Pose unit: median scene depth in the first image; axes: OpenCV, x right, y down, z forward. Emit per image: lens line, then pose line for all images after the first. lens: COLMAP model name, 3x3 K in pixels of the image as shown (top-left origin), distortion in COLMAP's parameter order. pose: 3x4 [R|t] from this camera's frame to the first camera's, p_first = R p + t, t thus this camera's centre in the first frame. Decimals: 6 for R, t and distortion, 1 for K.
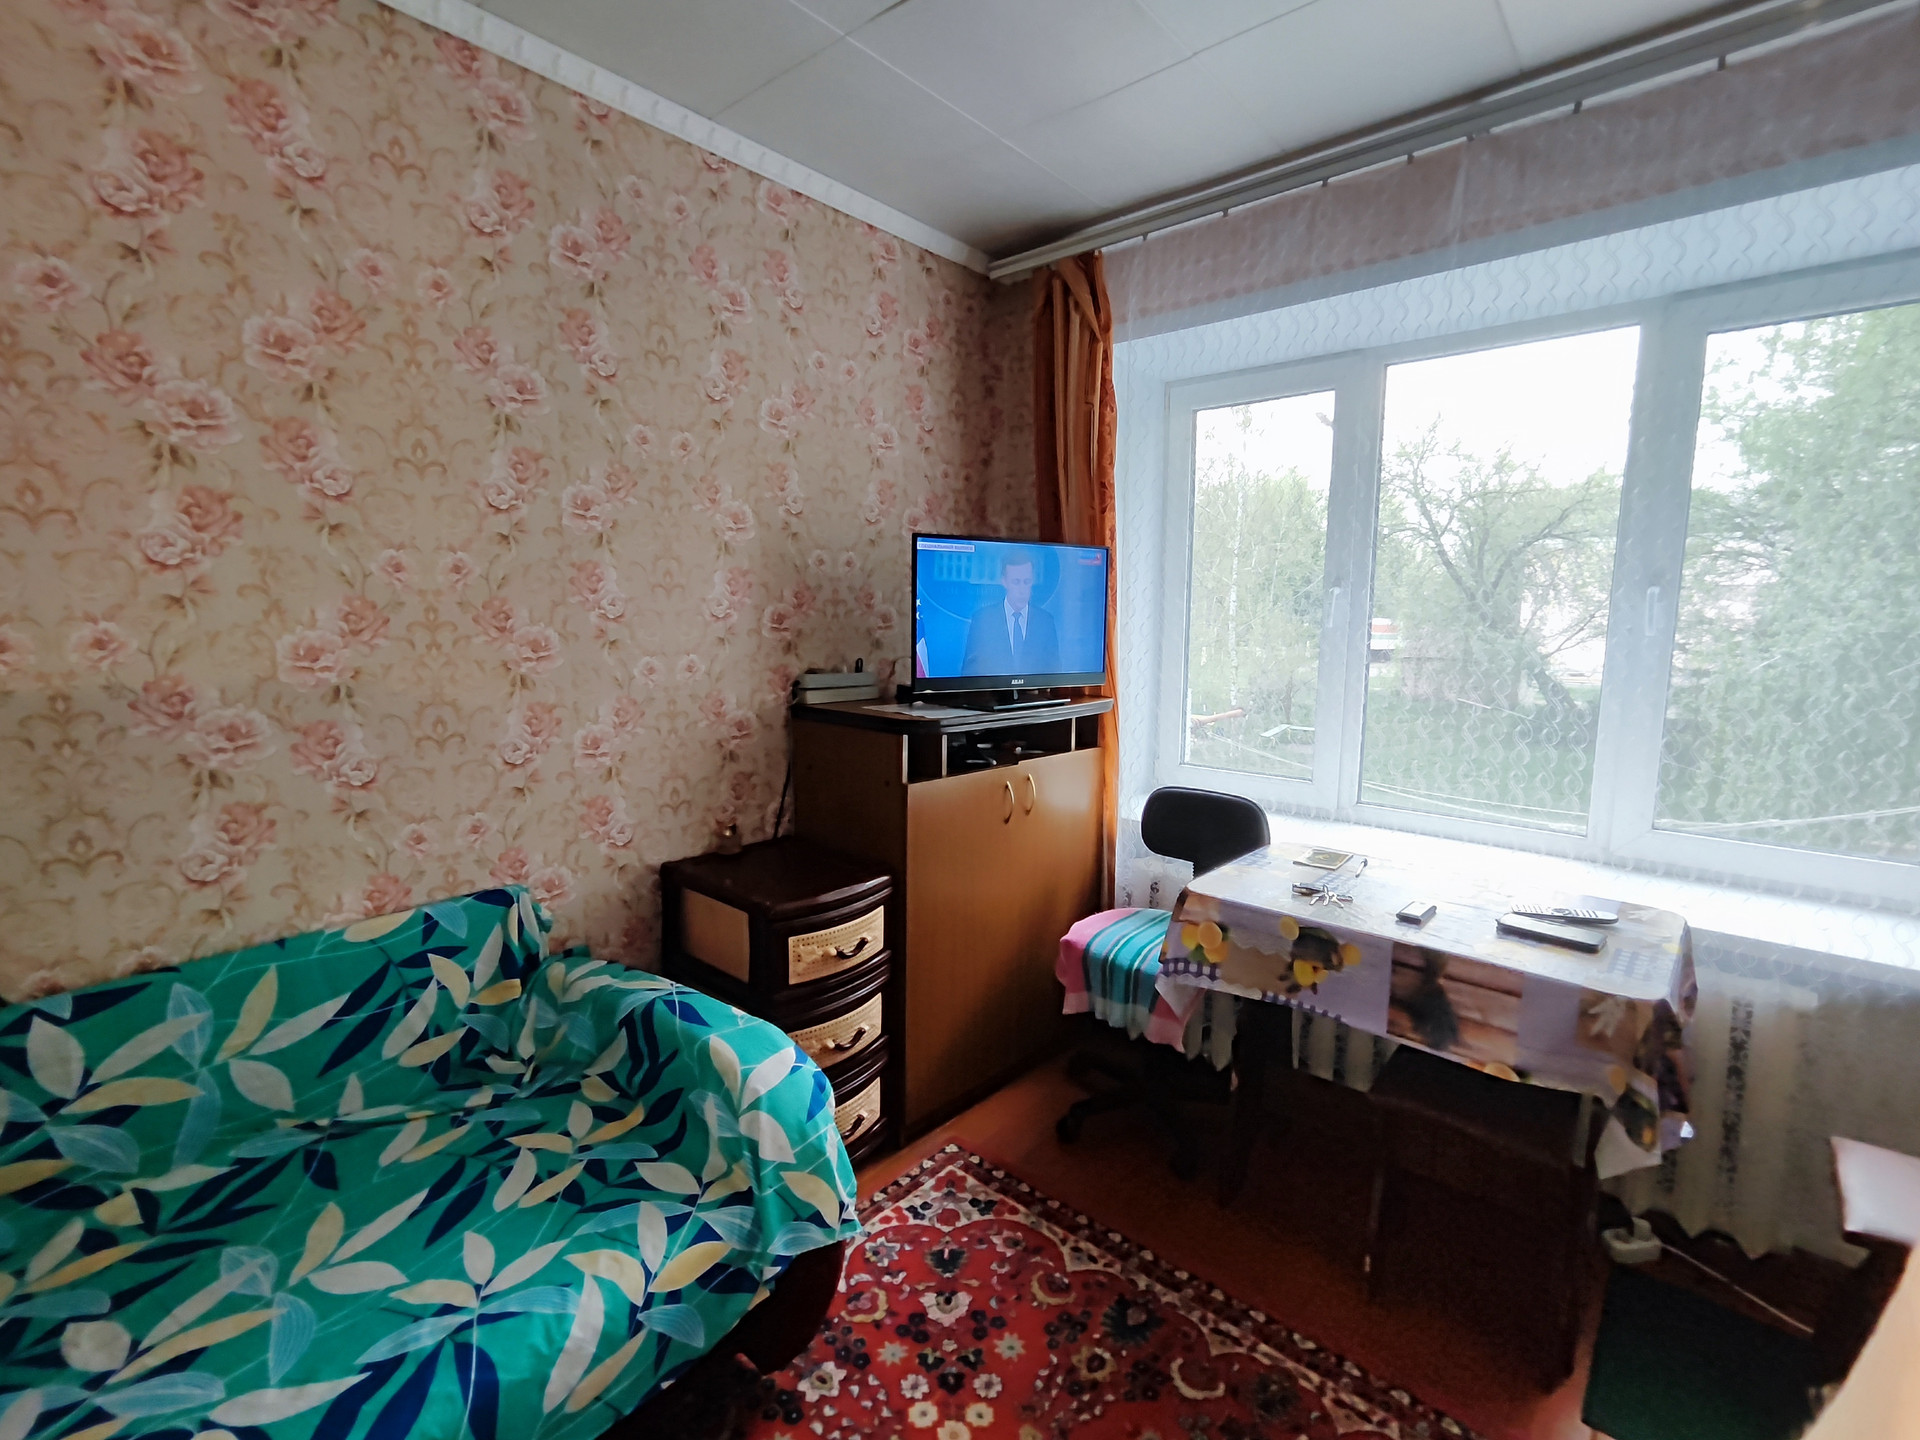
lens RADIAL K [[871.2, 0, 964.6], [0, 871.2, 721.3], [0, 0, 1]] dist [-0.014241, 0.009622]
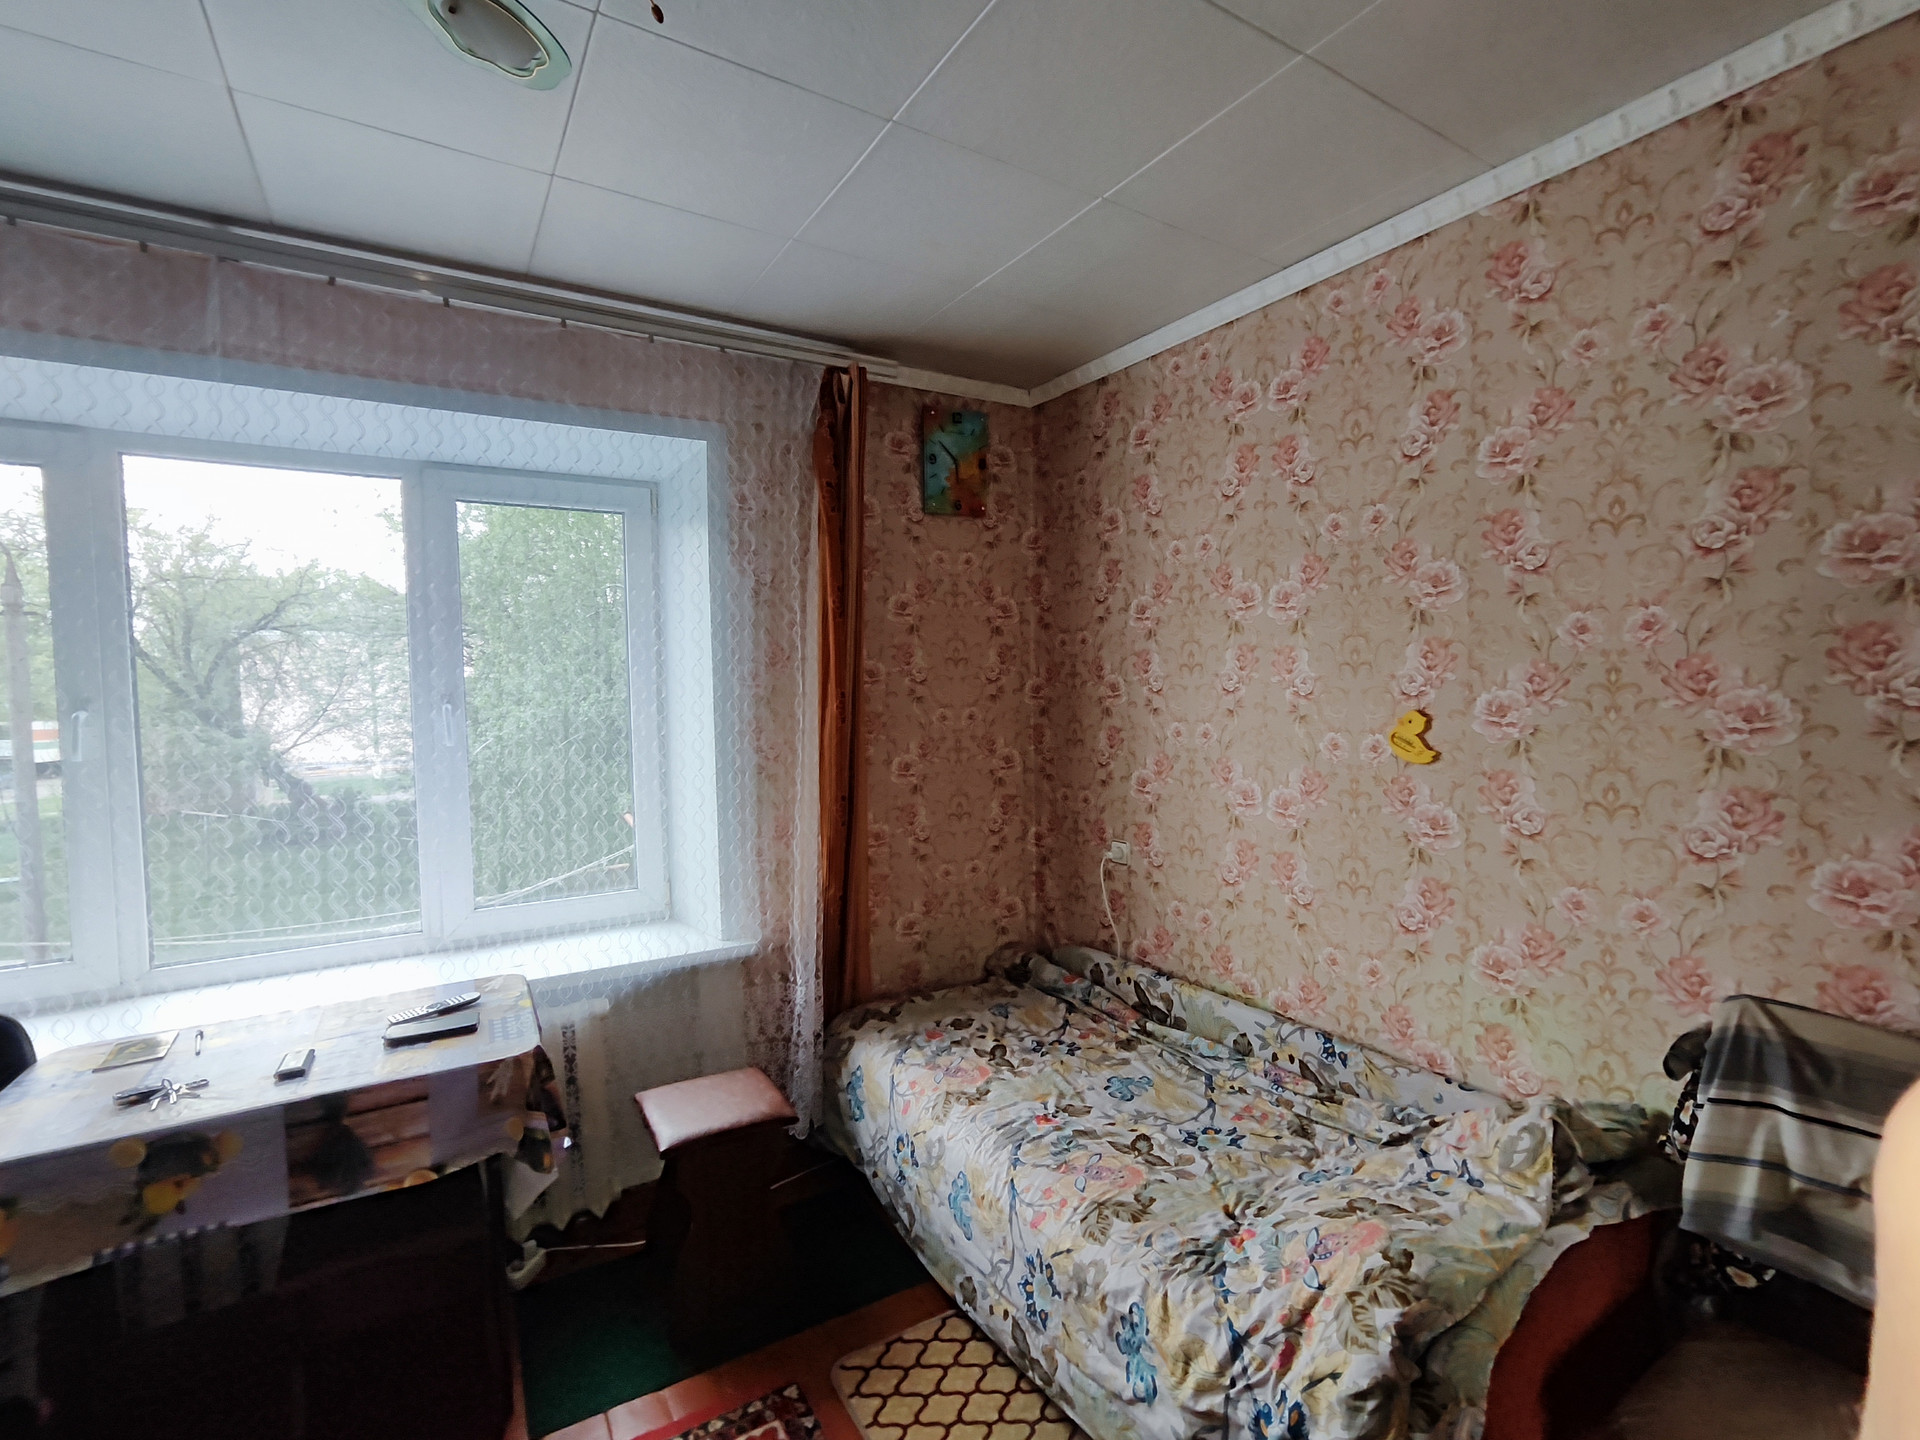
lens RADIAL K [[871.2, 0, 964.6], [0, 871.2, 721.3], [0, 0, 1]] dist [-0.014241, 0.009622]
pose [[0.300865, -0.049526, 0.952380, -0.151106], [0.148051, 0.988969, 0.004658, -0.047976], [-0.942105, 0.139599, 0.304878, -0.015647]]
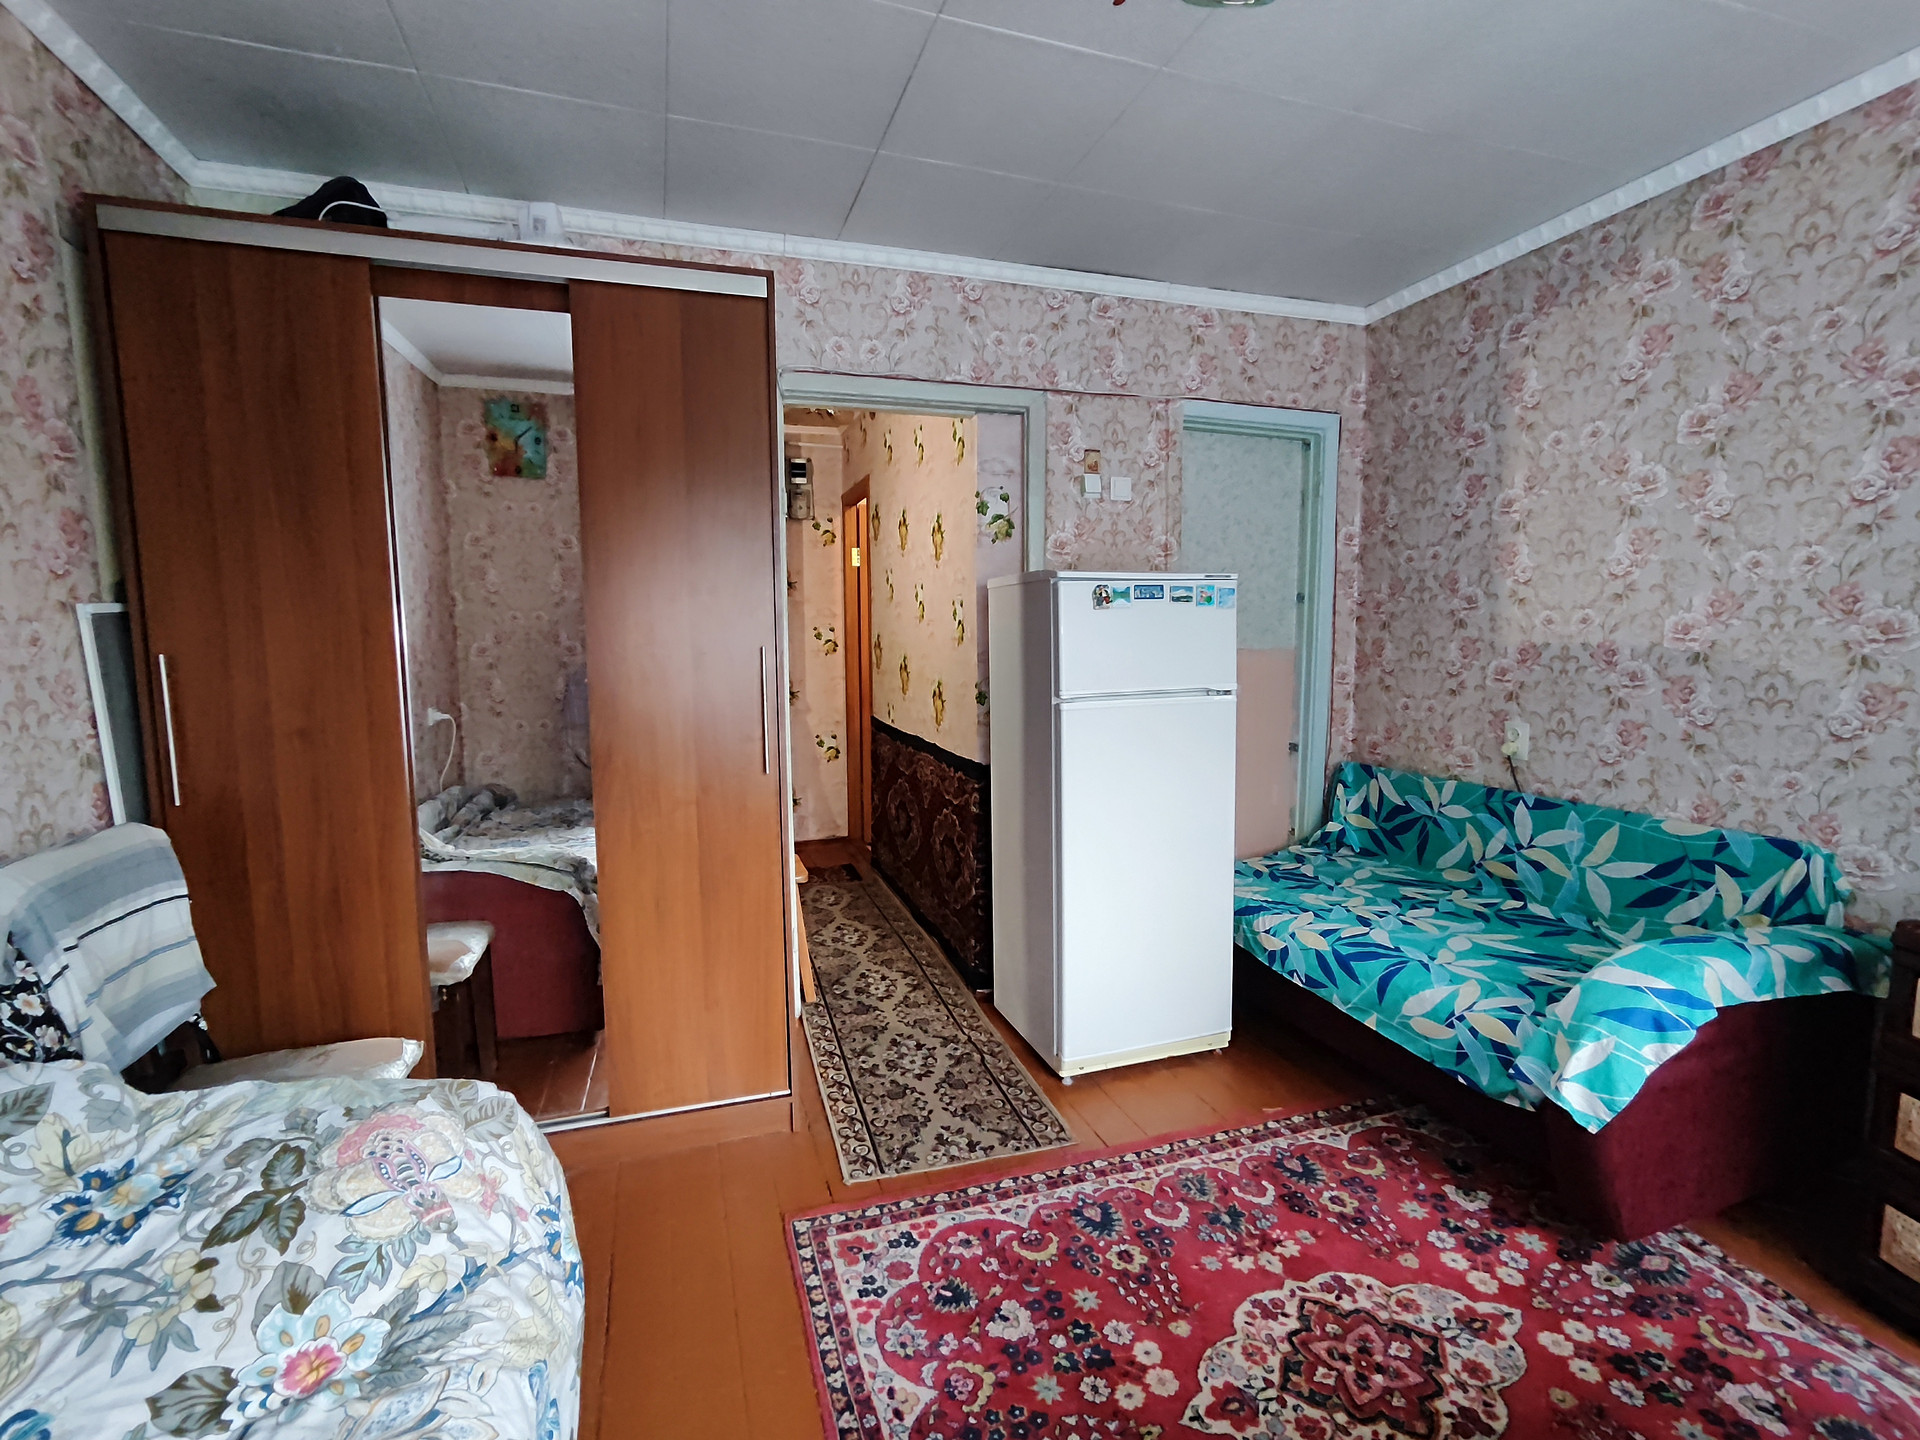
lens RADIAL K [[871.2, 0, 964.6], [0, 871.2, 721.3], [0, 0, 1]] dist [-0.014241, 0.009622]
pose [[-0.510346, 0.084741, -0.855784, 0.377371], [-0.111373, 0.980240, 0.163482, -0.009754], [0.852727, 0.178744, -0.490823, 0.235338]]
